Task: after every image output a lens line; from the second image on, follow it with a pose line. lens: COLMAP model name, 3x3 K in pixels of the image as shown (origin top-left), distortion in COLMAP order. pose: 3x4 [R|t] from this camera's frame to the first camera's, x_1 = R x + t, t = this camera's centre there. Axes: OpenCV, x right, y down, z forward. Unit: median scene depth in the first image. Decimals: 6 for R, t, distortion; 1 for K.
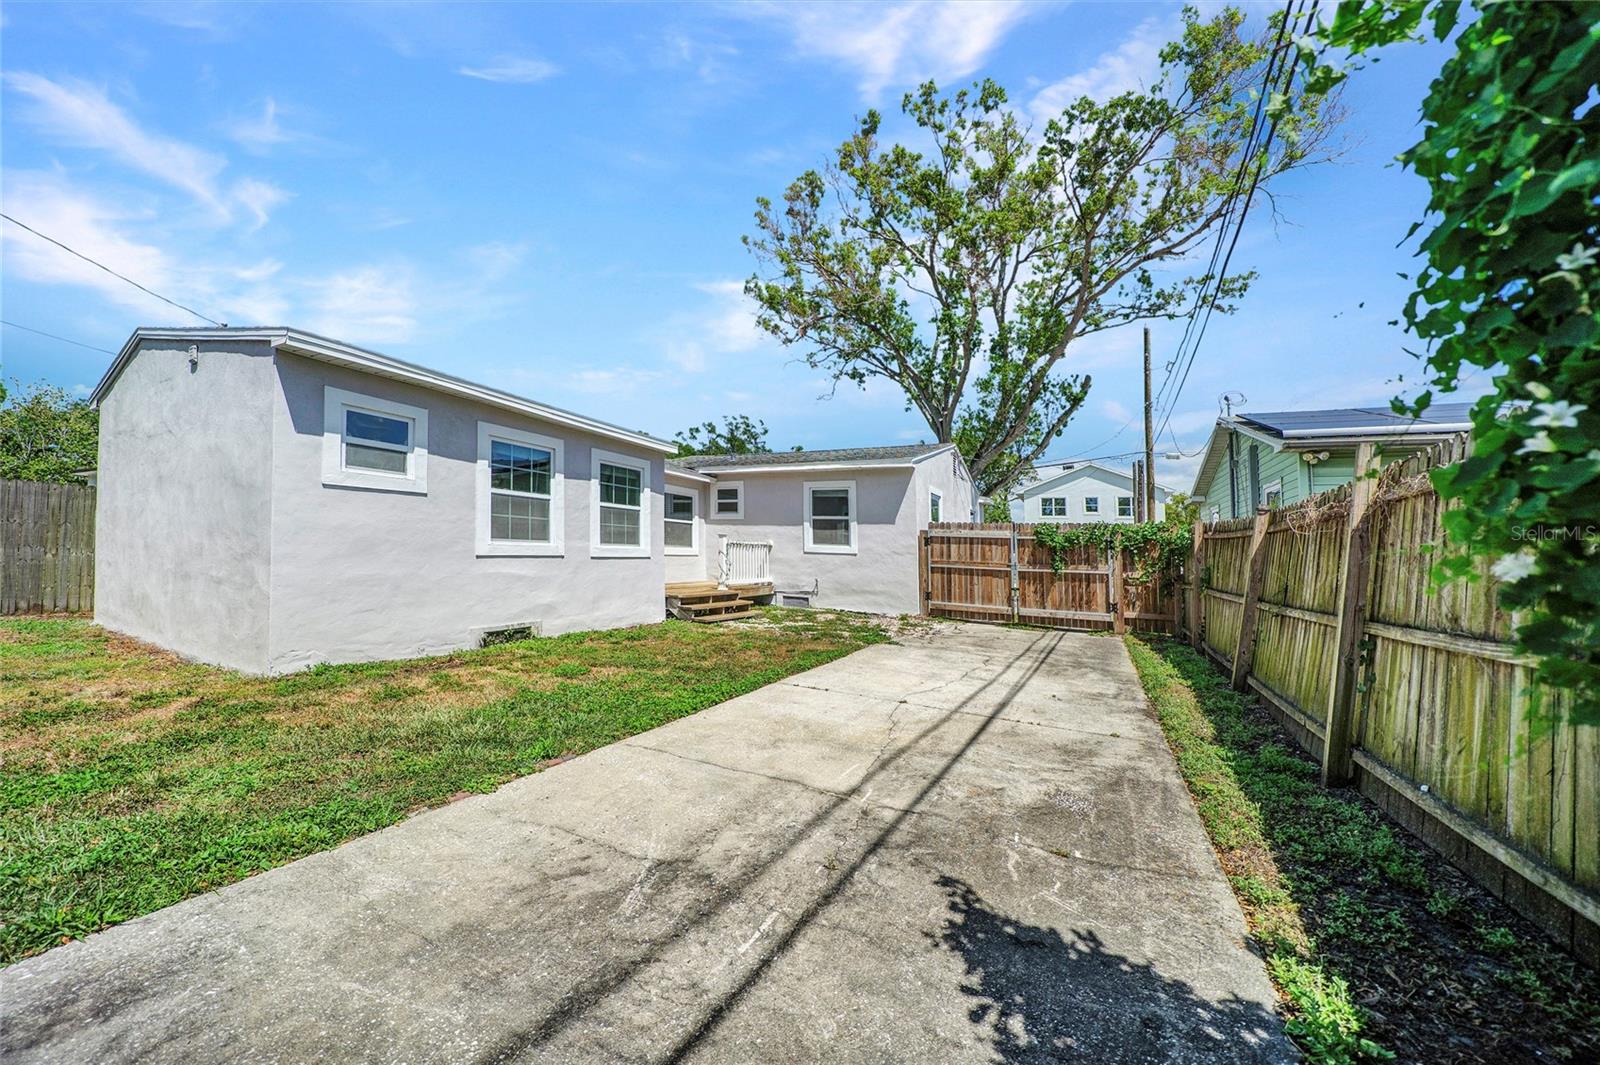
lens RADIAL K [[575.8, 0, 799.0], [0, 575.8, 530.3], [0, 0, 1]] dist [-0.018724, 0.000393]
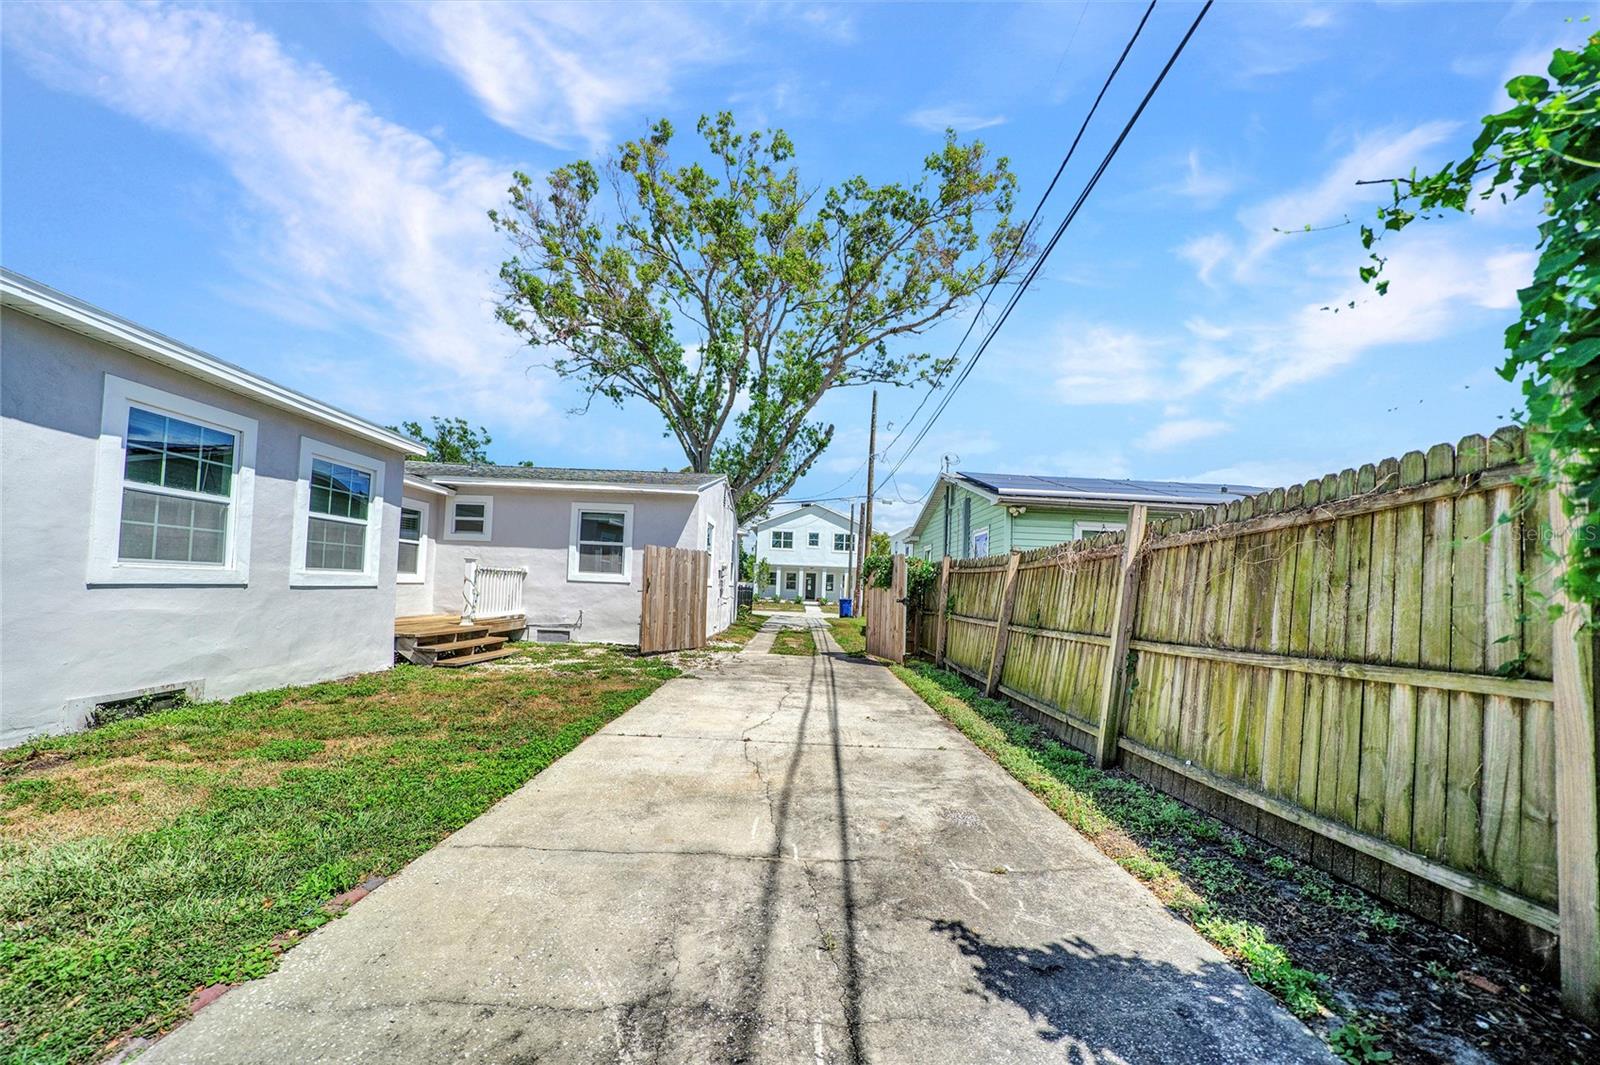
lens RADIAL K [[570.9, 0, 812.7], [0, 570.9, 558.0], [0, 0, 1]] dist [-0.024540, 0.002194]
pose [[0.886201, 0.025179, 0.462616, -0.118284], [-0.024854, 0.999668, -0.006799, -0.000814], [-0.462634, -0.005473, 0.886533, 0.076137]]
